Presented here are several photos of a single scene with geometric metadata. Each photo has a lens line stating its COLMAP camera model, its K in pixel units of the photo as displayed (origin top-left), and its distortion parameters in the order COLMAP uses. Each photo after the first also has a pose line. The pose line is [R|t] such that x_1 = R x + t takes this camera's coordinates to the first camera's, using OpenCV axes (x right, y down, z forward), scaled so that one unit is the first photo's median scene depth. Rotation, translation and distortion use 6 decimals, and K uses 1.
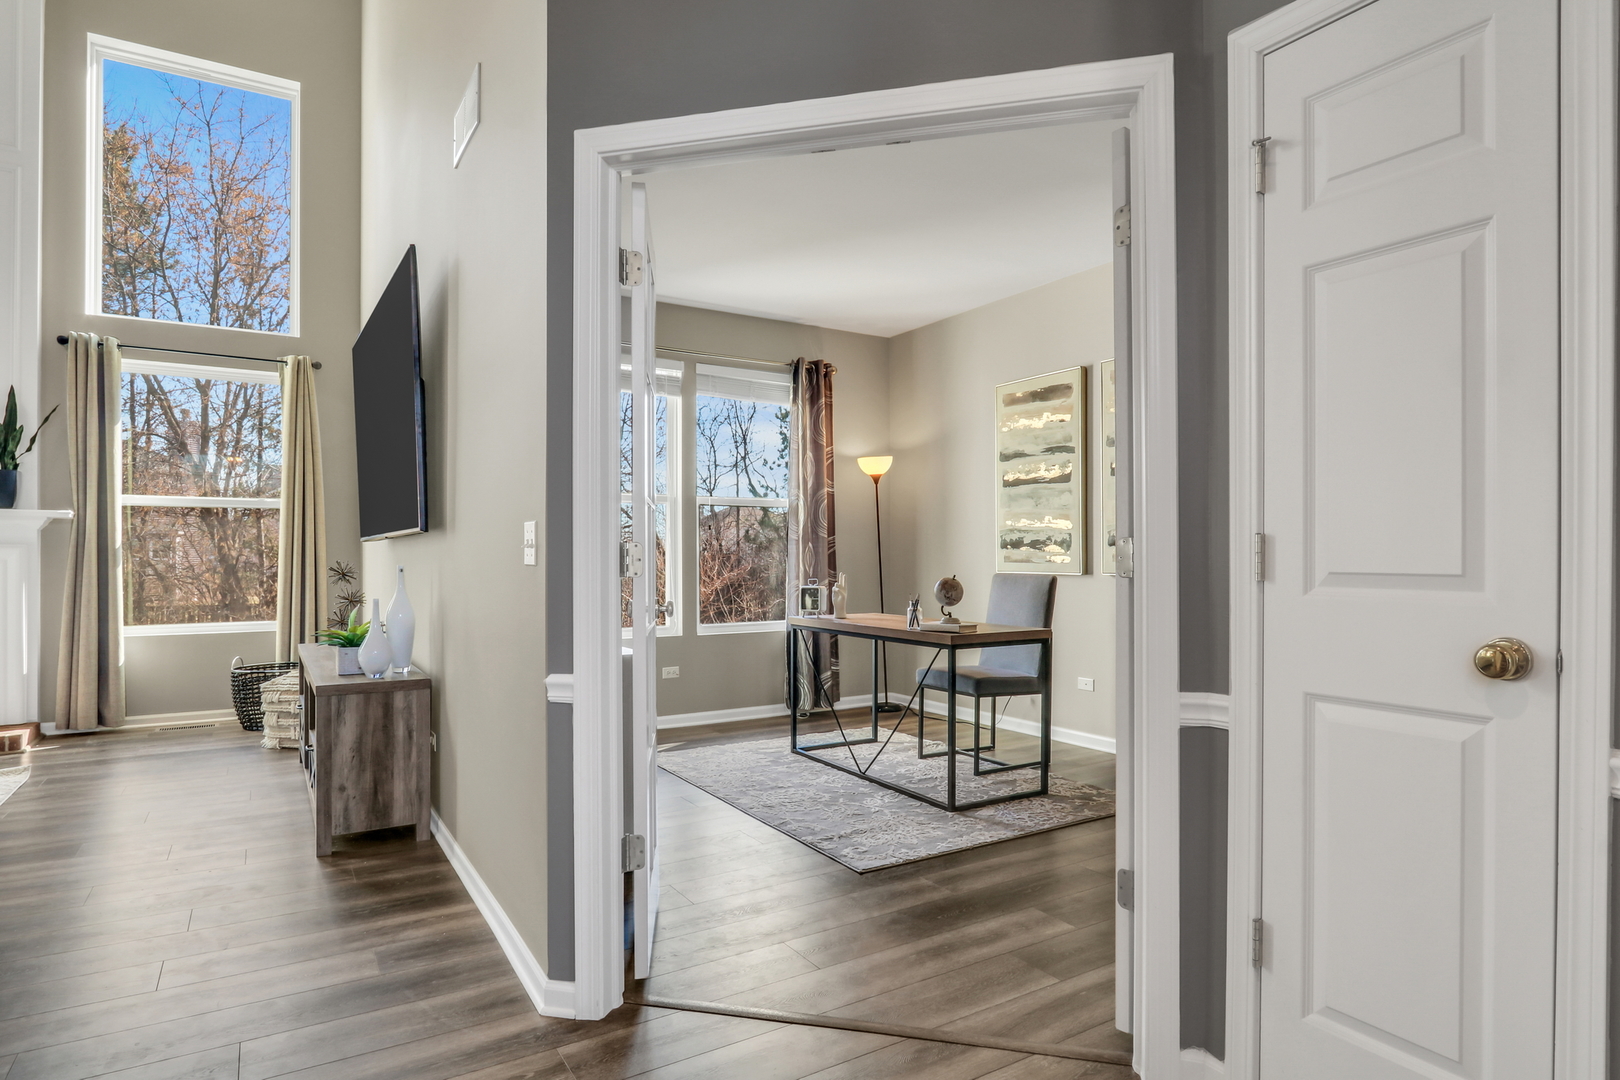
lens RADIAL K [[885.5, 0, 808.6], [0, 885.5, 554.5], [0, 0, 1]] dist [-0.017620, 0.004302]
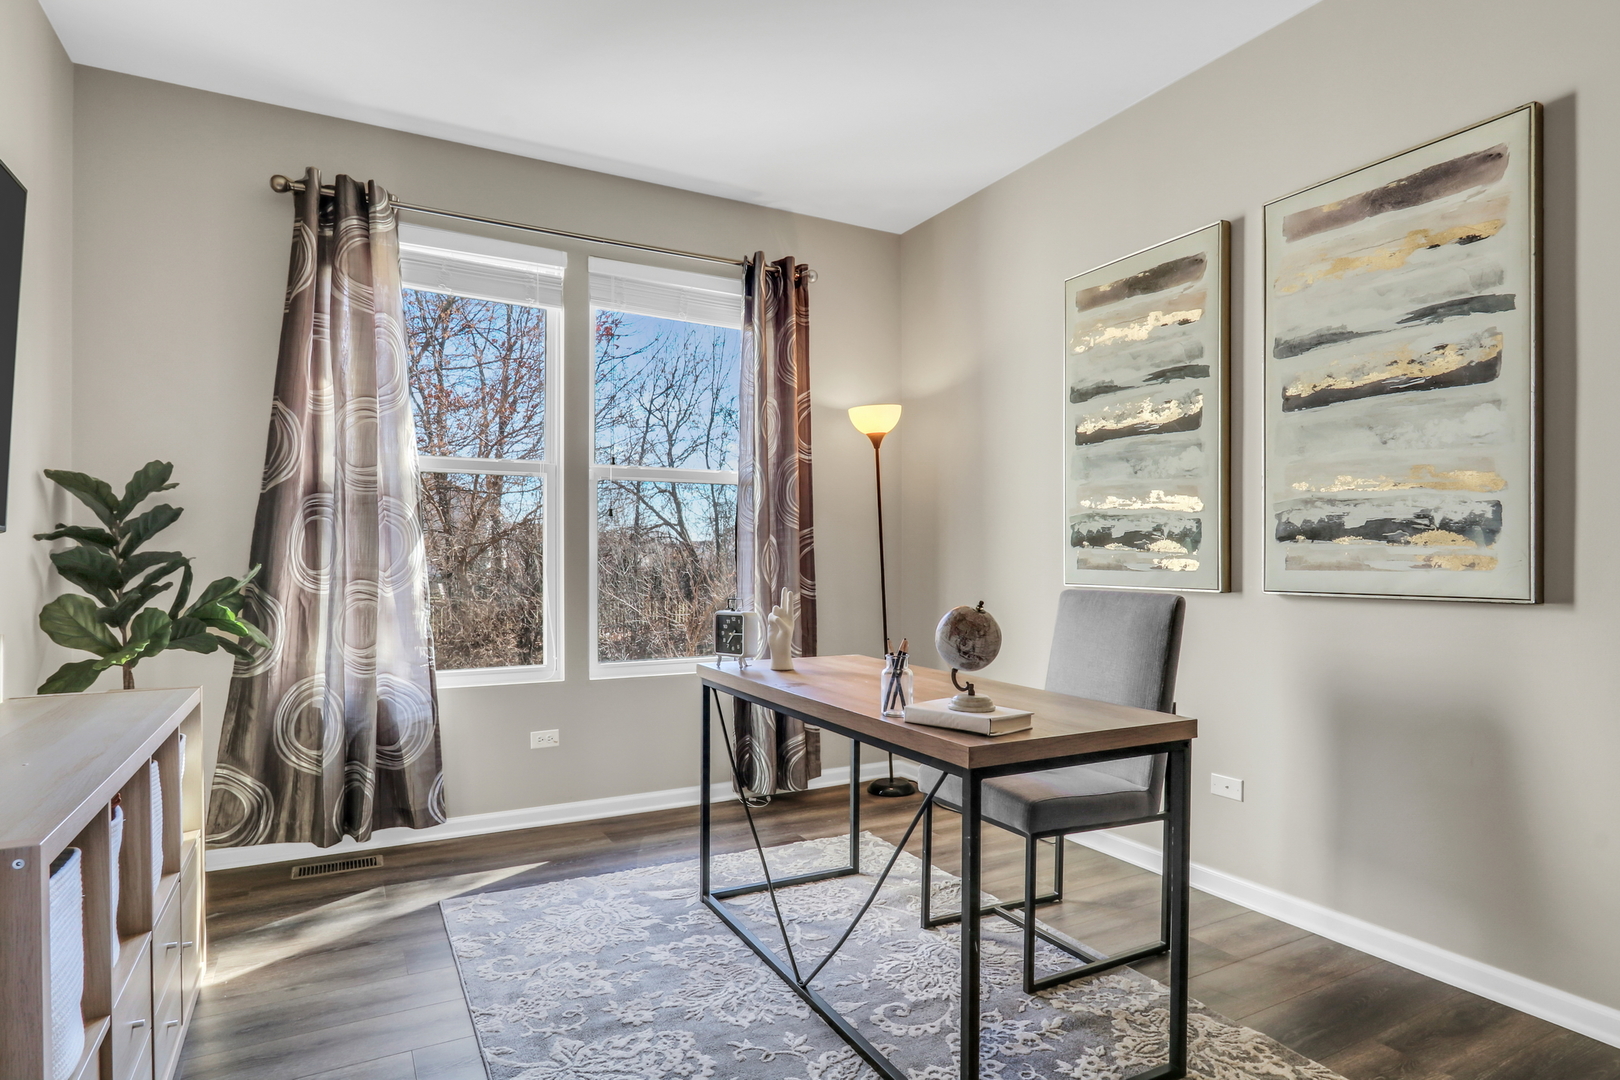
lens RADIAL K [[885.5, 0, 793.1], [0, 885.5, 563.3], [0, 0, 1]] dist [-0.017620, 0.004302]
pose [[0.997275, 0.003181, -0.073704, 0.075658], [-0.002508, 0.999954, 0.009216, -0.000177], [0.073730, -0.009006, 0.997238, 0.403469]]
